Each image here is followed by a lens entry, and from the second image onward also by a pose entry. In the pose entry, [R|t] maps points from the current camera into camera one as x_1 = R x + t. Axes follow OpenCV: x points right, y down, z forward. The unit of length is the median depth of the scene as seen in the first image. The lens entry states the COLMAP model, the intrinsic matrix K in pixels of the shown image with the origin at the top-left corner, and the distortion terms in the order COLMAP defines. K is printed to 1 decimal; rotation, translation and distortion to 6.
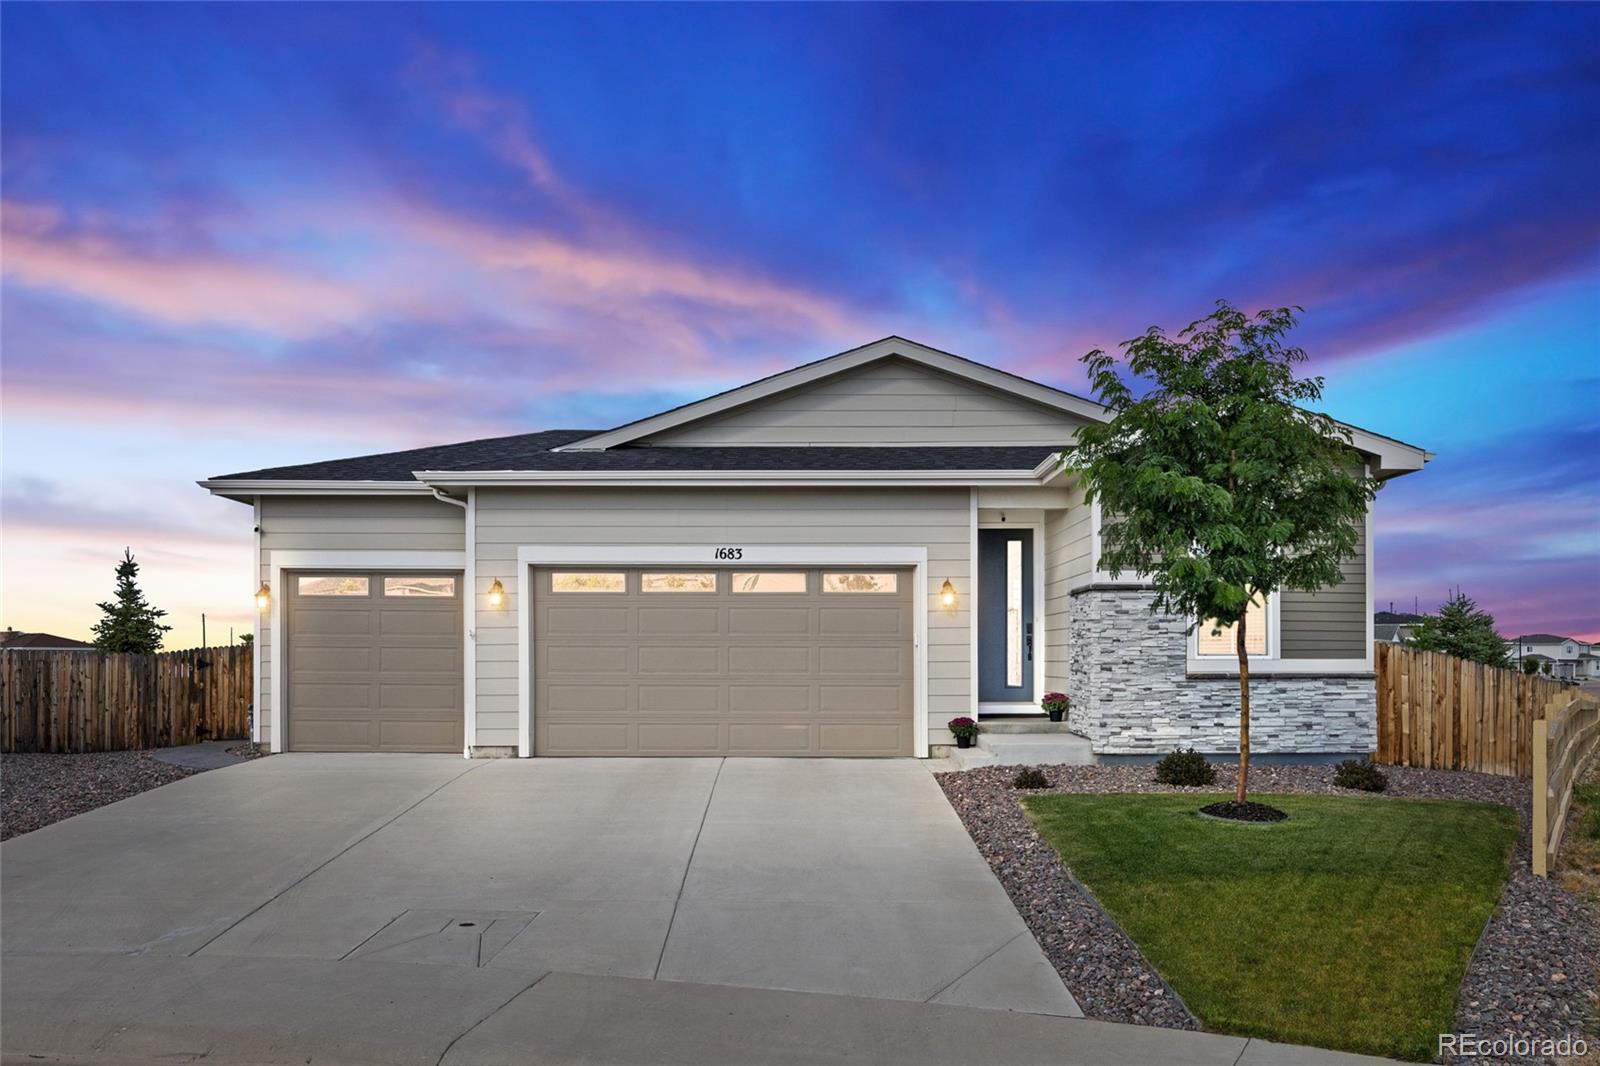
lens RADIAL K [[1436.5, 0, 797.6], [0, 1436.5, 537.1], [0, 0, 1]] dist [0.003407, -0.008399]
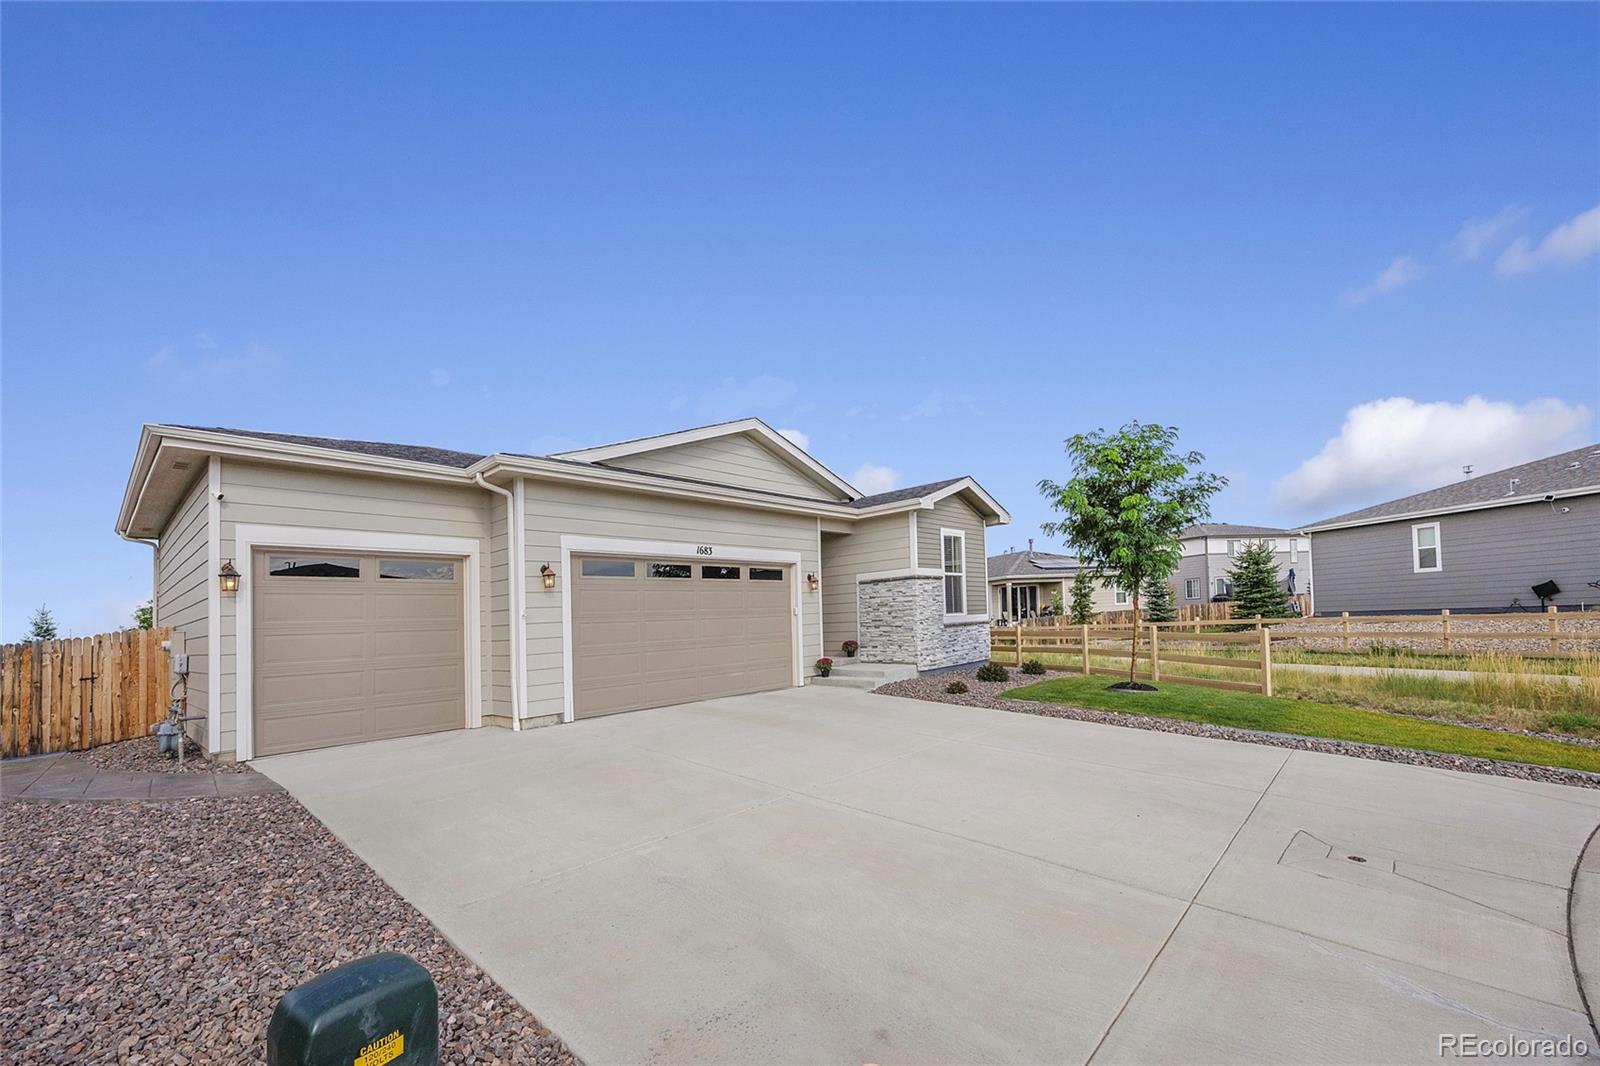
lens RADIAL K [[648.7, 0, 781.7], [0, 648.7, 568.4], [0, 0, 1]] dist [0.000133, -0.000031]
pose [[0.688497, 0.026096, 0.724769, -0.447761], [-0.018173, 0.999659, -0.018730, 0.039275], [-0.725011, -0.000276, 0.688737, 0.529103]]
